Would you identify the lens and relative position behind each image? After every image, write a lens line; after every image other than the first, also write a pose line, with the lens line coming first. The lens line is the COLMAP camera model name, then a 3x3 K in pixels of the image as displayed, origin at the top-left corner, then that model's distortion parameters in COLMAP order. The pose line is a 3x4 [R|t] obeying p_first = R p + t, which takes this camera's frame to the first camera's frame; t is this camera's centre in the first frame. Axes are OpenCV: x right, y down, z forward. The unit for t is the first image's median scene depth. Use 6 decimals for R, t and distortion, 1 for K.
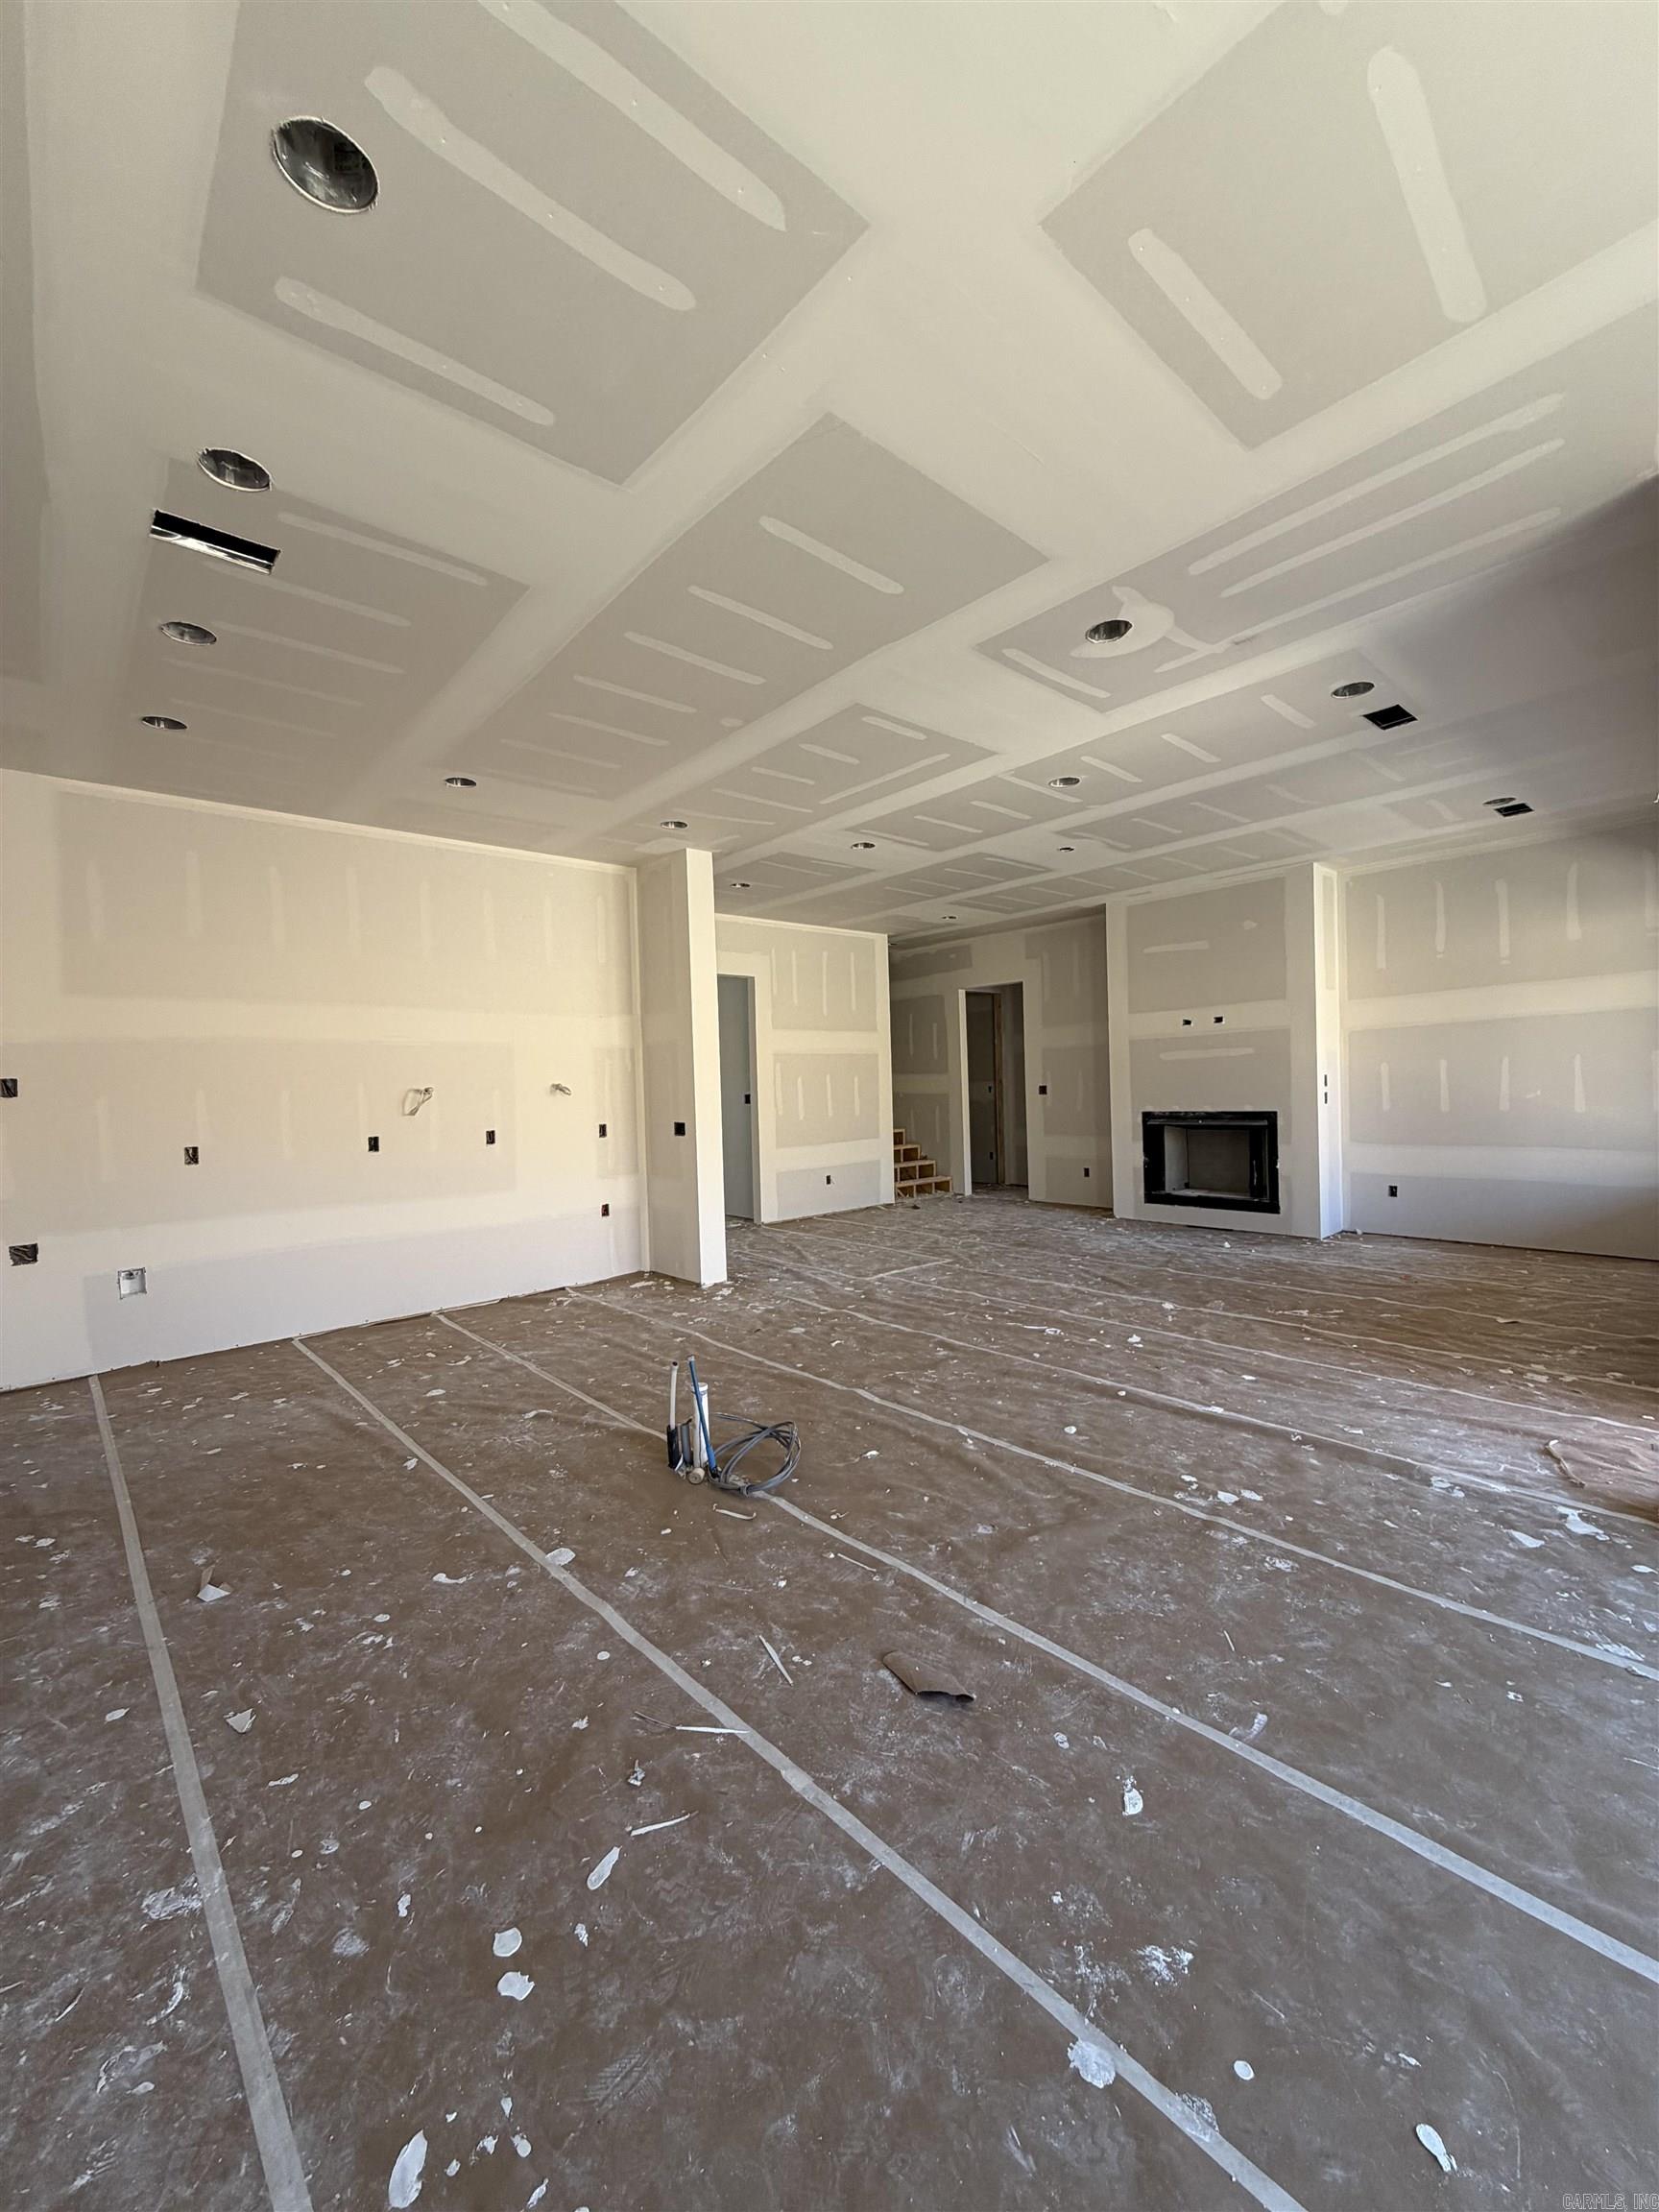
lens RADIAL K [[880.5, 0, 827.8], [0, 880.5, 1101.2], [0, 0, 1]] dist [-0.000421, 0.000090]
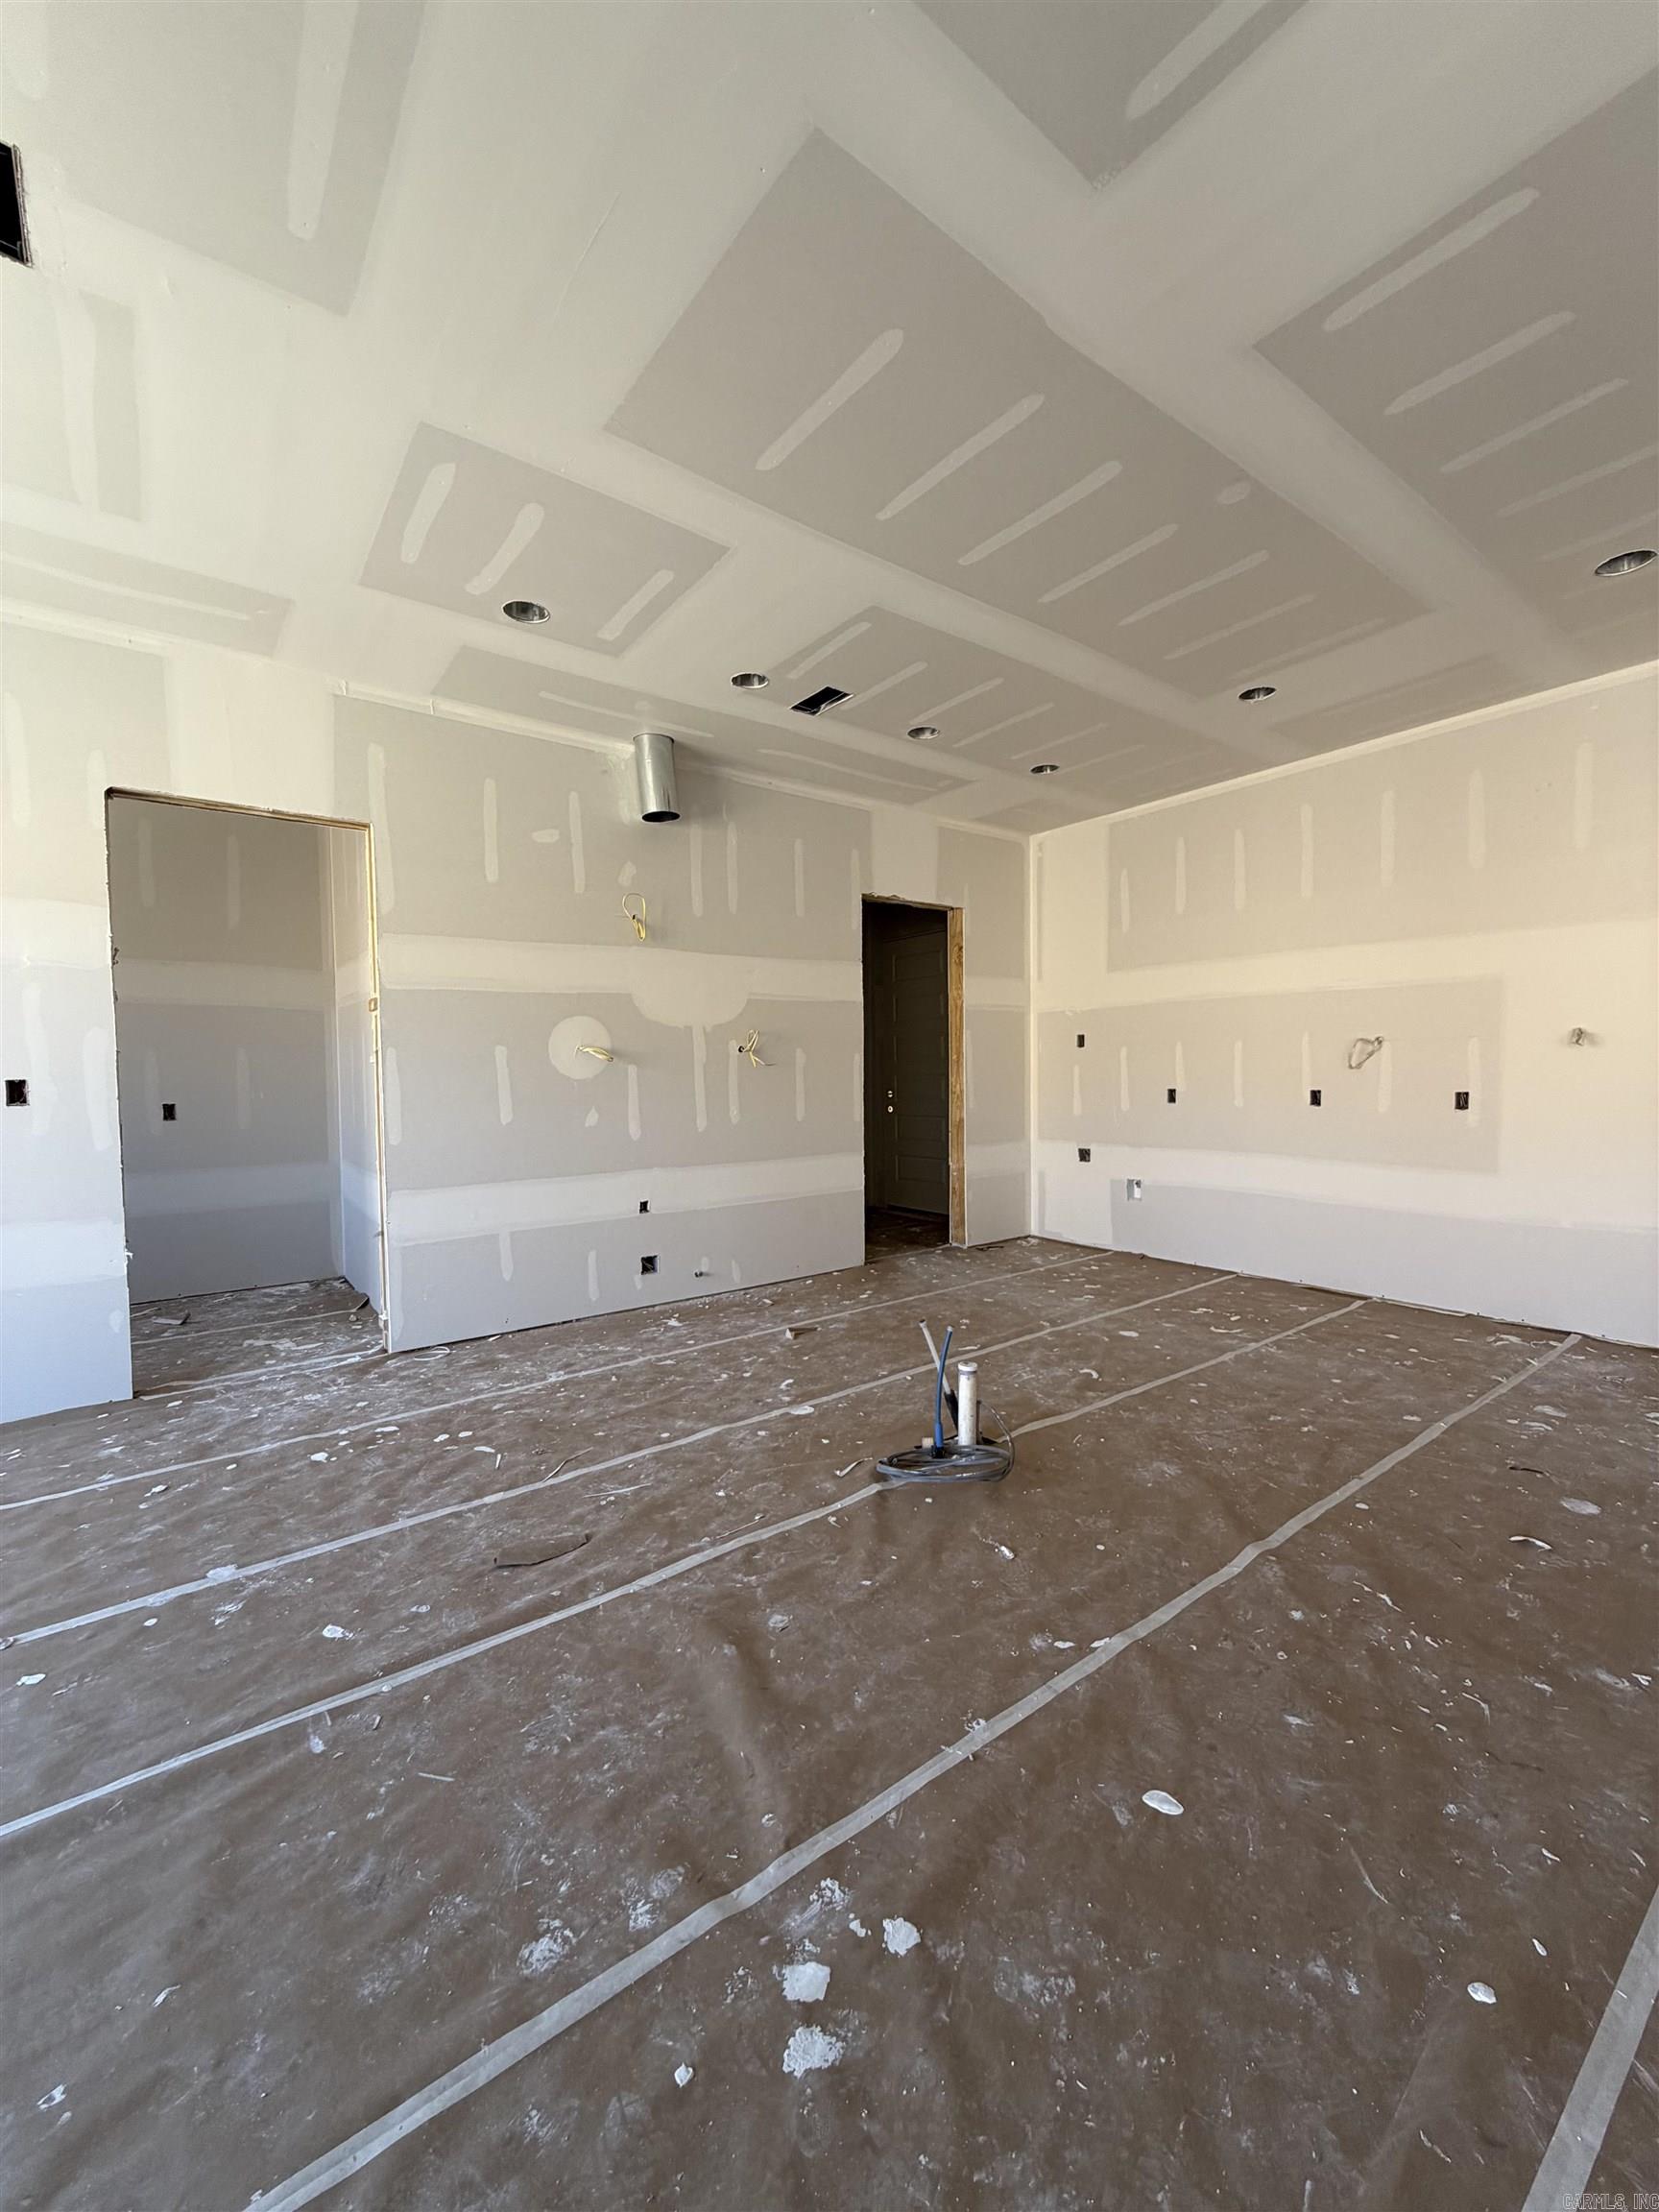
lens RADIAL K [[880.5, 0, 827.8], [0, 880.5, 1101.2], [0, 0, 1]] dist [-0.000421, 0.000090]
pose [[-0.078705, 0.064574, -0.994804, 0.964637], [-0.005328, 0.997858, 0.065194, -0.012856], [0.996884, 0.010431, -0.078193, 1.171975]]
